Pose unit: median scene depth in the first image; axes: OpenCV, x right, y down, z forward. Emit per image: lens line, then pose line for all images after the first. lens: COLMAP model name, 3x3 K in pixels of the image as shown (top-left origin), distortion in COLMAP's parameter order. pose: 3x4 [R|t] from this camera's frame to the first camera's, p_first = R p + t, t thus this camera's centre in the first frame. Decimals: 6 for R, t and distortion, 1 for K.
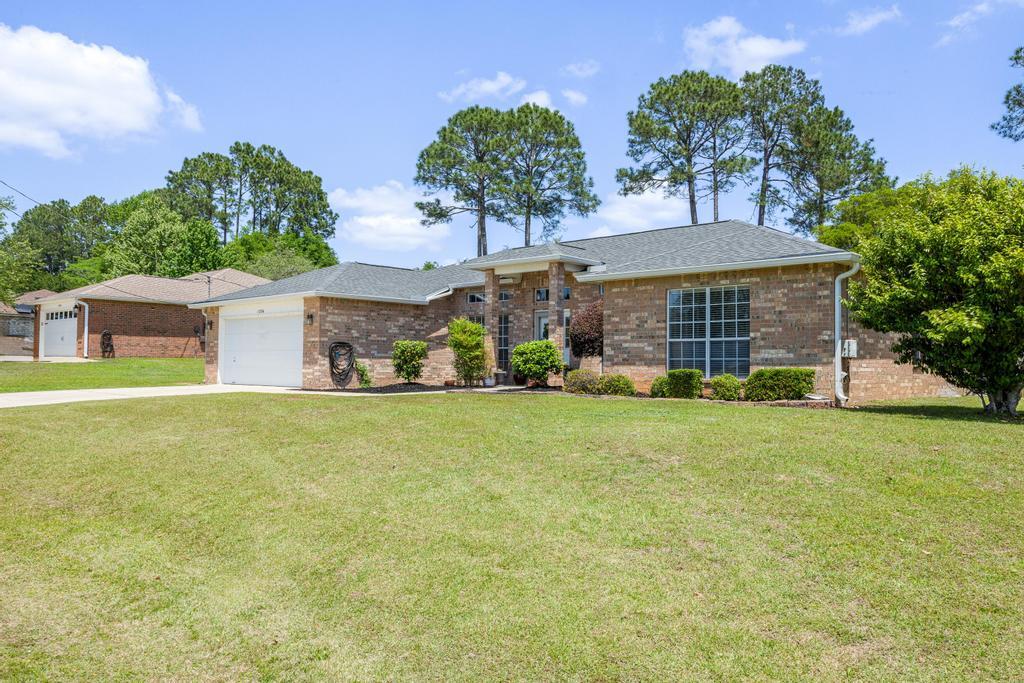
lens RADIAL K [[789.9, 0, 512.2], [0, 789.9, 343.5], [0, 0, 1]] dist [0.008316, 0.001608]
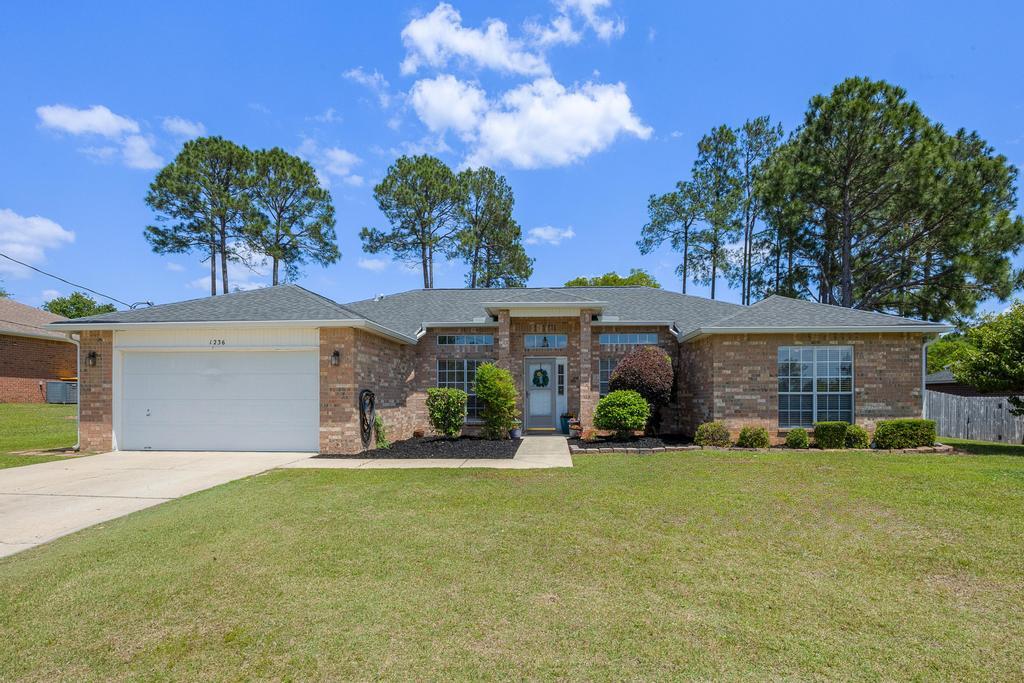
lens RADIAL K [[579.8, 0, 510.8], [0, 579.8, 391.7], [0, 0, 1]] dist [-0.008037, -0.001417]
pose [[0.784349, 0.001210, 0.620319, -0.564030], [-0.014580, 0.999758, 0.016486, -0.013511], [-0.620149, -0.021975, 0.784176, 0.594295]]
